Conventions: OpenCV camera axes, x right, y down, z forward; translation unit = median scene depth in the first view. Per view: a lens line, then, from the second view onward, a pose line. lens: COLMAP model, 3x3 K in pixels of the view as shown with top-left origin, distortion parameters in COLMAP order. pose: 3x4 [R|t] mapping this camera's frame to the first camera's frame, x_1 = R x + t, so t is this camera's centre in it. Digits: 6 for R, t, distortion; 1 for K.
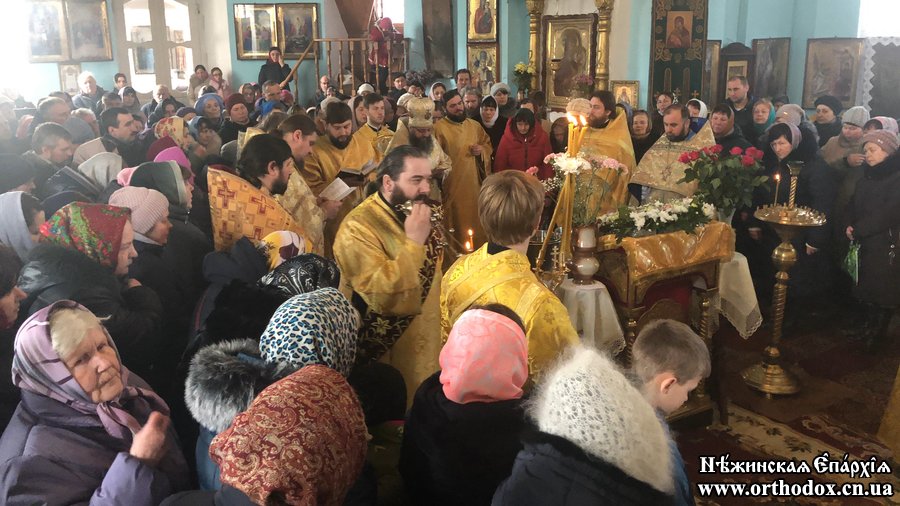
lens RADIAL K [[769.5, 0, 441.9], [0, 769.5, 255.9], [0, 0, 1]] dist [-0.002097, -0.004032]
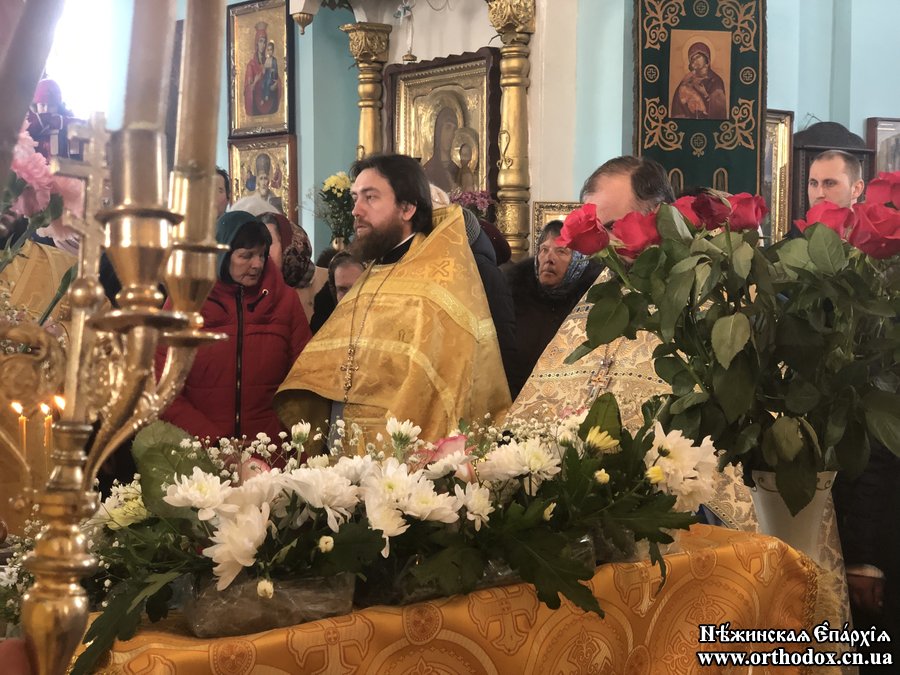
lens RADIAL K [[1352.3, 0, 454.0], [0, 1352.3, 341.6], [0, 0, 1]] dist [0.099237, 0.000000]
pose [[0.996884, 0.005629, 0.078683, 0.116833], [0.009964, 0.980477, -0.196383, -0.011636], [-0.078253, 0.196555, 0.977365, 0.300228]]
